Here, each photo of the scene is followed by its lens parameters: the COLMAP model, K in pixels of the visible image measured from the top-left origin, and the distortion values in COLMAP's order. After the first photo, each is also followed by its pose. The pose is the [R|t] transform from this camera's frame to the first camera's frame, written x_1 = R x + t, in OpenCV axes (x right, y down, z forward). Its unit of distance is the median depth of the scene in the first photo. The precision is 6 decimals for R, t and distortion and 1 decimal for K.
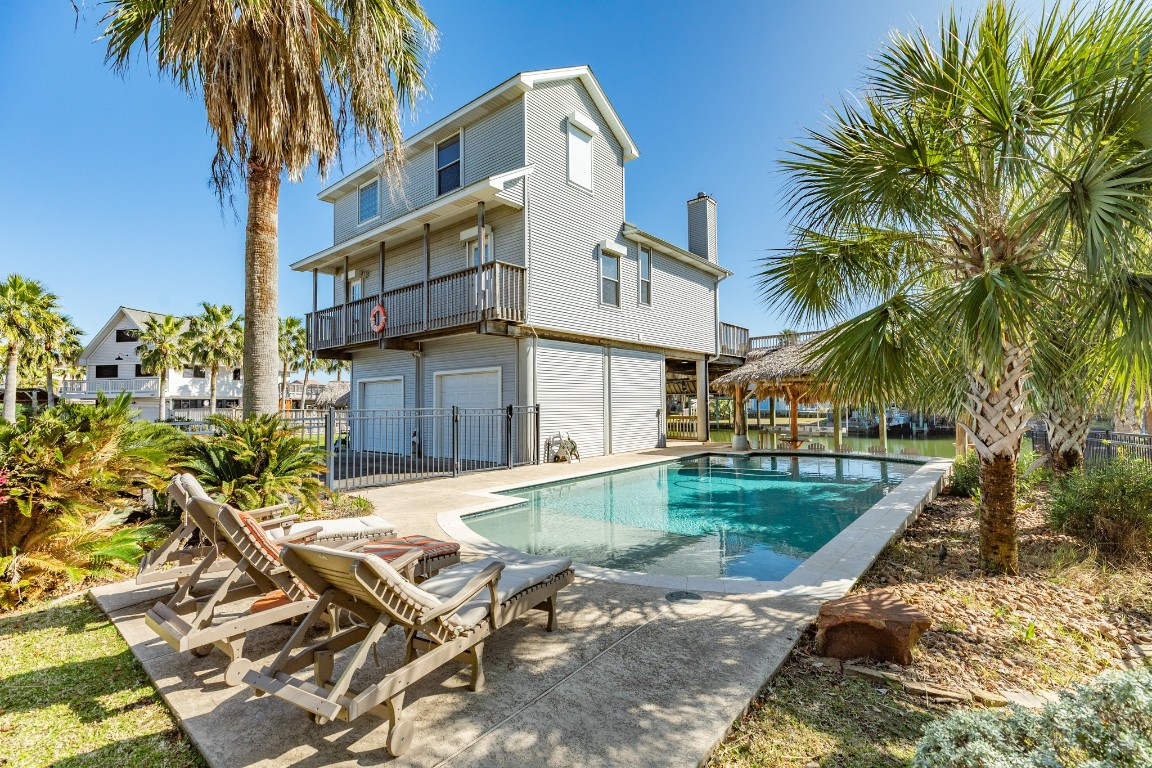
lens RADIAL K [[510.9, 0, 578.1], [0, 510.9, 382.3], [0, 0, 1]] dist [0.000883, -0.000179]
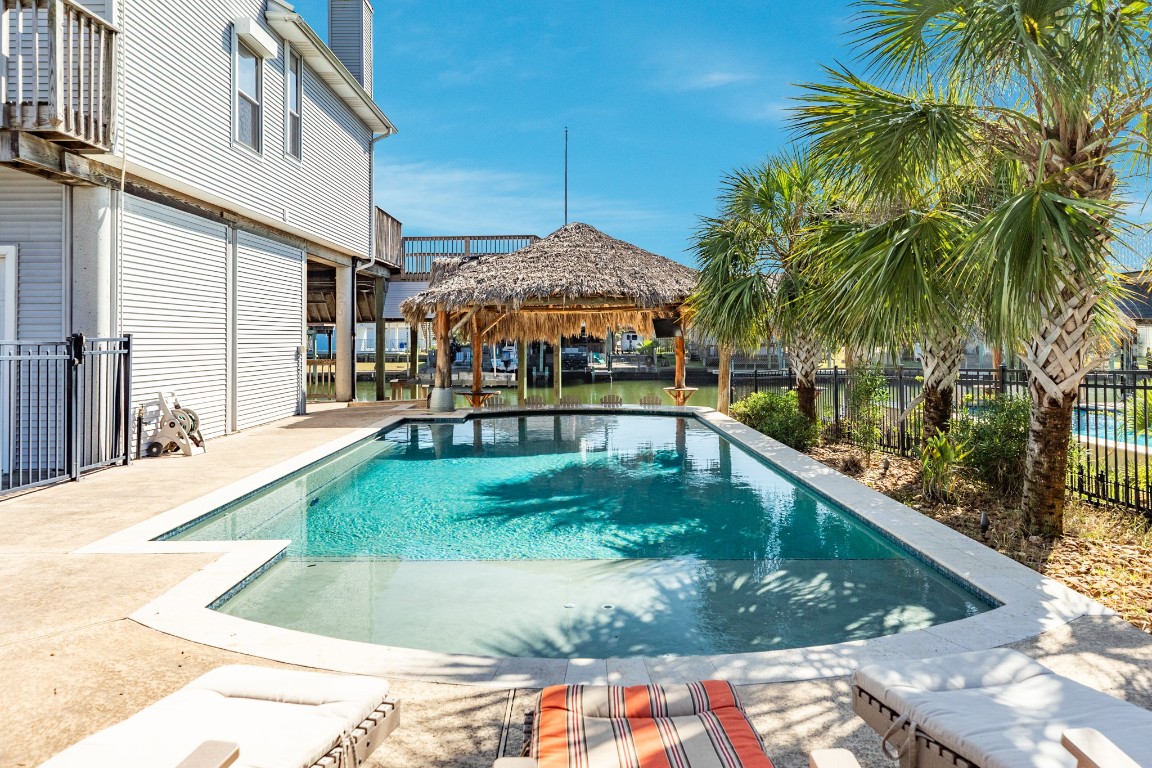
lens RADIAL K [[769.3, 0, 528.5], [0, 769.3, 330.2], [0, 0, 1]] dist [0.013759, 0.001471]
pose [[0.765396, 0.014303, 0.643401, -0.239725], [-0.029607, 0.999477, 0.013002, 0.018277], [-0.642879, -0.029001, 0.765419, 0.224852]]
